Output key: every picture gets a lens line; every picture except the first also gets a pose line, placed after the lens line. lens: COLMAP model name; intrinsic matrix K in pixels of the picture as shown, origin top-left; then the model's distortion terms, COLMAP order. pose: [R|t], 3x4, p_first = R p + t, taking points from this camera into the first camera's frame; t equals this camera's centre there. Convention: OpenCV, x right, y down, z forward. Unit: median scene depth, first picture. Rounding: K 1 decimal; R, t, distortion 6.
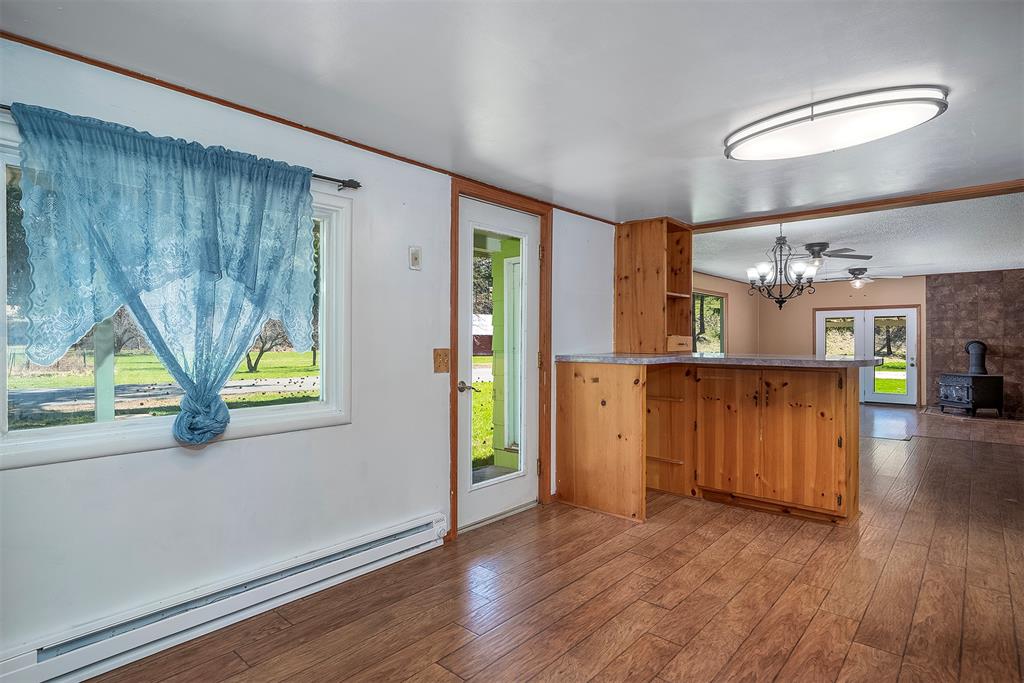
lens RADIAL K [[536.5, 0, 496.9], [0, 536.5, 343.4], [0, 0, 1]] dist [-0.001465, 0.001188]
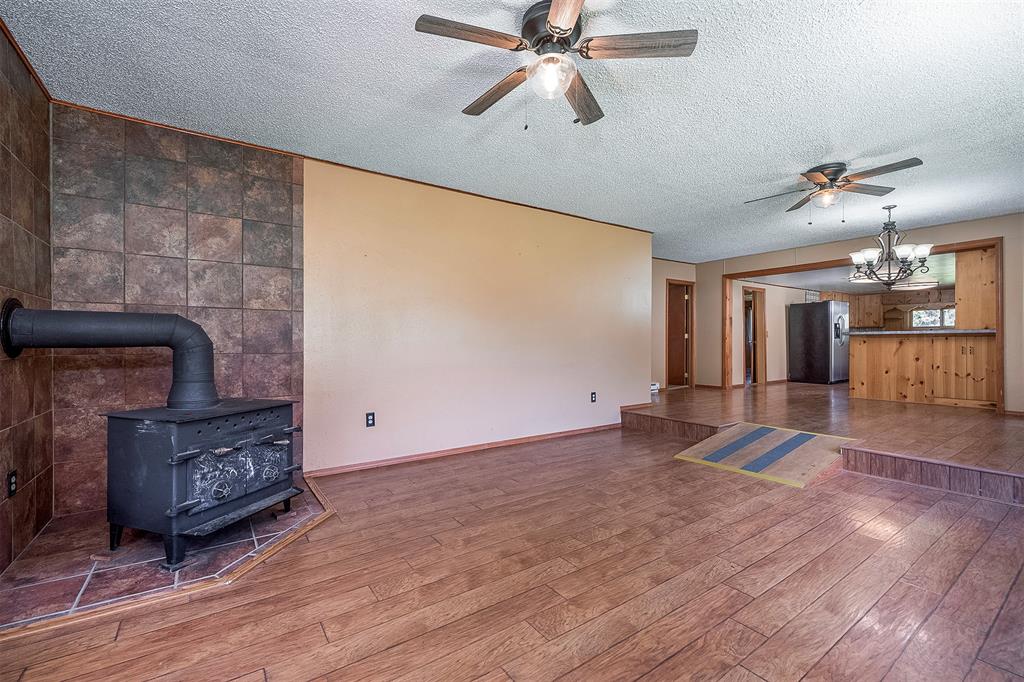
lens RADIAL K [[436.8, 0, 506.6], [0, 436.8, 341.2], [0, 0, 1]] dist [0.003136, 0.000043]
pose [[-0.972494, 0.006301, 0.232844, 0.659926], [0.007021, 0.999973, 0.002260, 0.018807], [-0.232824, 0.003833, -0.972511, 1.247482]]
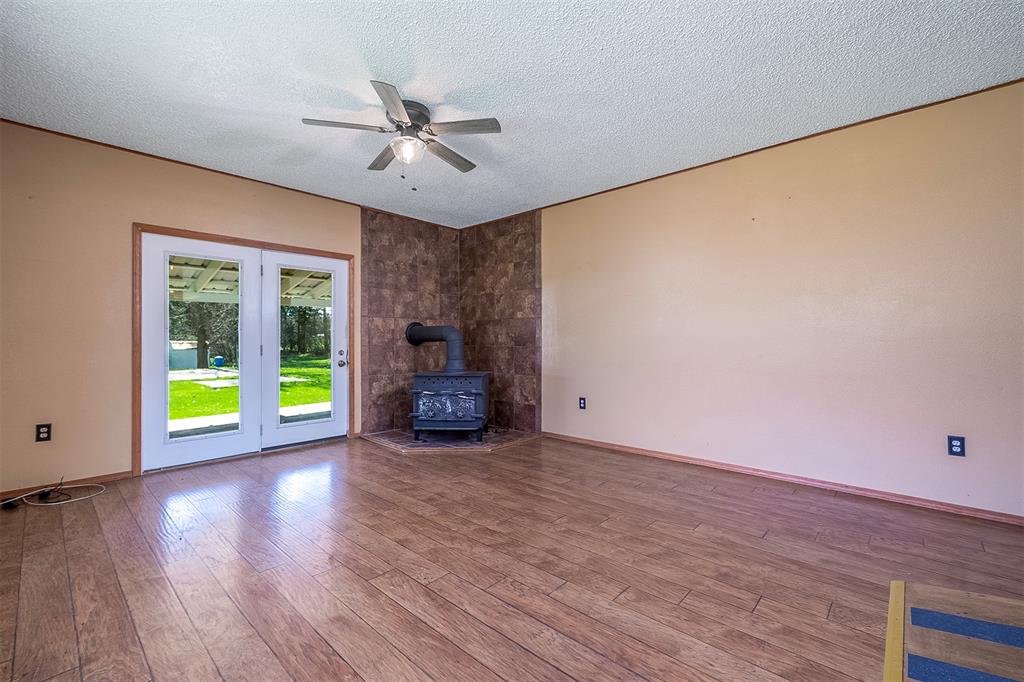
lens RADIAL K [[436.8, 0, 509.1], [0, 436.8, 338.5], [0, 0, 1]] dist [0.003136, 0.000043]
pose [[0.017267, 0.008591, 0.999814, 0.380247], [0.009537, 0.999916, -0.008756, 0.022946], [-0.999805, 0.009686, 0.017183, 0.948118]]
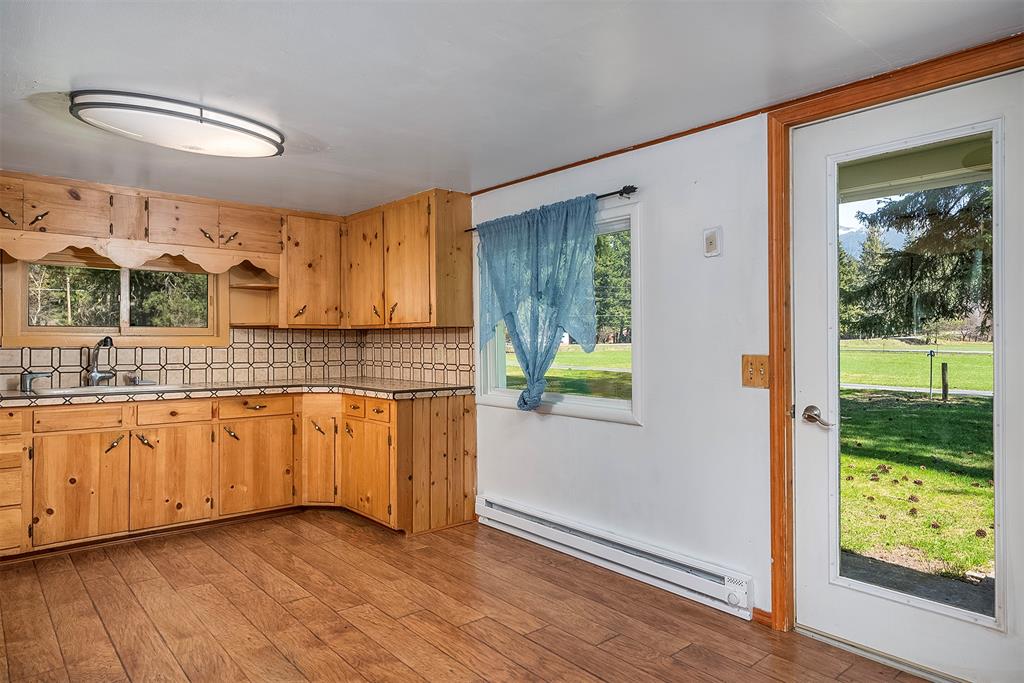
lens RADIAL K [[632.5, 0, 509.2], [0, 632.5, 338.4], [0, 0, 1]] dist [0.004453, -0.000543]
pose [[-0.127963, 0.001058, -0.991778, 0.262116], [-0.008340, 0.999963, 0.002143, -0.003731], [0.991744, 0.008545, -0.127949, 0.255122]]
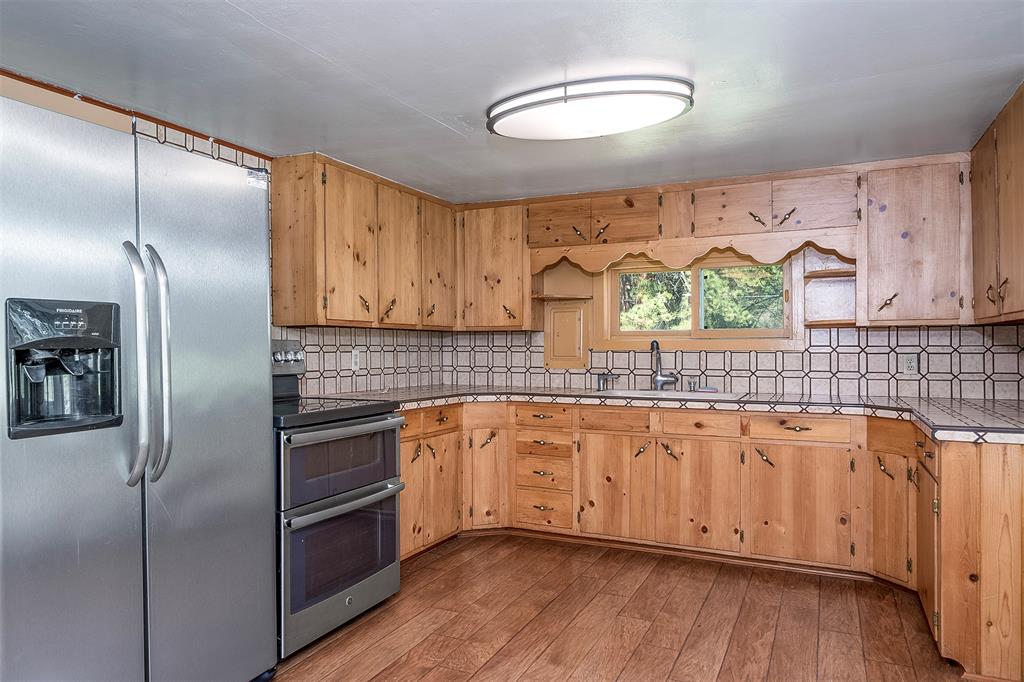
lens RADIAL K [[690.7, 0, 501.1], [0, 690.7, 346.8], [0, 0, 1]] dist [-0.000222, 0.001100]
pose [[-0.962329, 0.009106, -0.271736, 0.106533], [0.006620, 0.999927, 0.010064, -0.002632], [0.271808, 0.007886, -0.962319, 0.340134]]
